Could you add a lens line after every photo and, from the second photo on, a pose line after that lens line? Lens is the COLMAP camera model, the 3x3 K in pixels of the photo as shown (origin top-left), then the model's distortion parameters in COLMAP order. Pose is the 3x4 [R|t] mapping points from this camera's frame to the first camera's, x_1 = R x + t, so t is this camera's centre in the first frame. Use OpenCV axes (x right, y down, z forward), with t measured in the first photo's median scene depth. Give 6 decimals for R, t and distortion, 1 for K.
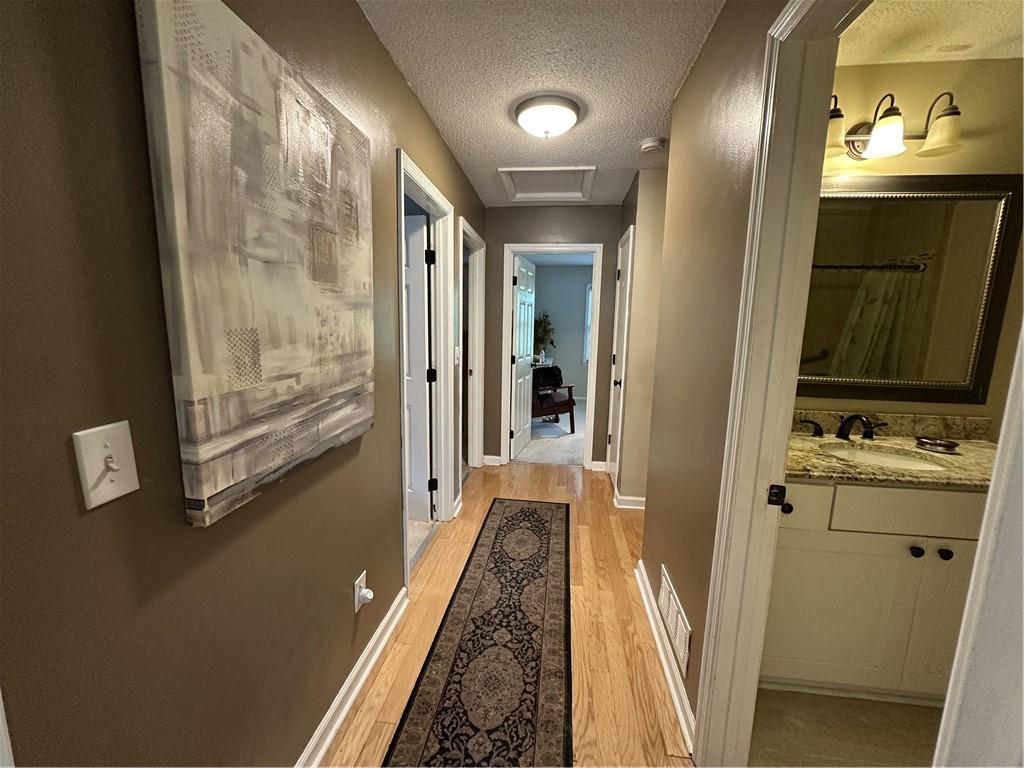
lens RADIAL K [[409.9, 0, 512.6], [0, 409.9, 385.8], [0, 0, 1]] dist [-0.006835, 0.001981]
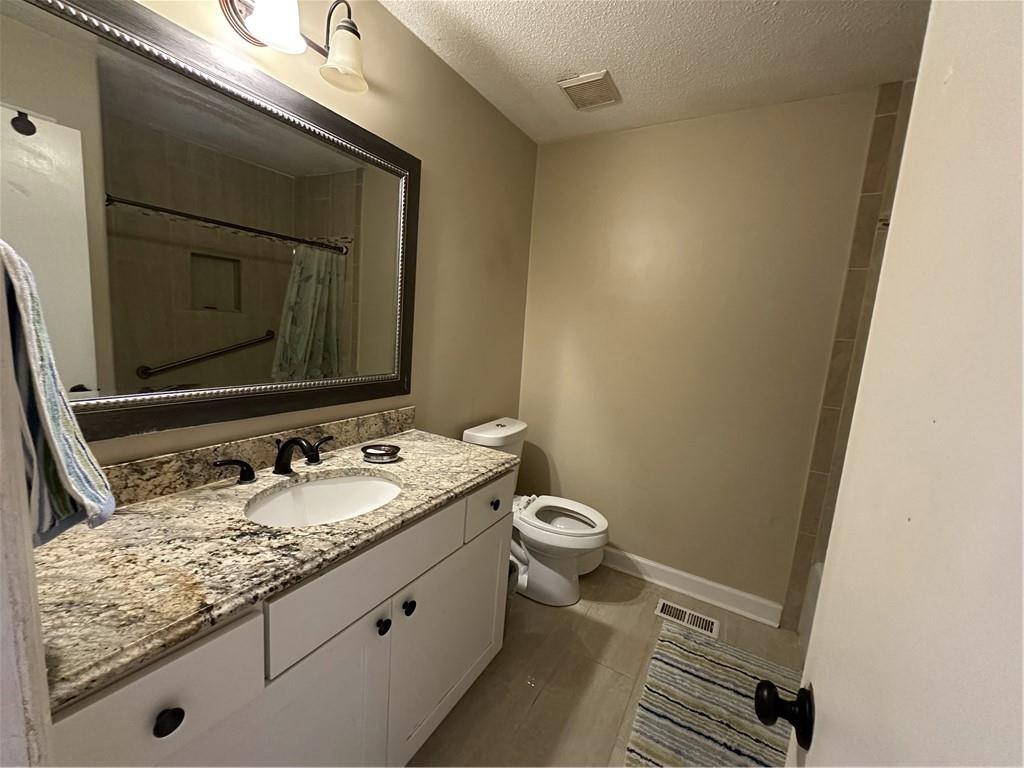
lens RADIAL K [[409.9, 0, 511.3], [0, 409.9, 384.4], [0, 0, 1]] dist [-0.006835, 0.001981]
pose [[0.405993, -0.126993, 0.905009, 0.362545], [0.072585, 0.991650, 0.106589, -0.063193], [-0.910989, 0.022416, 0.411821, 0.365555]]
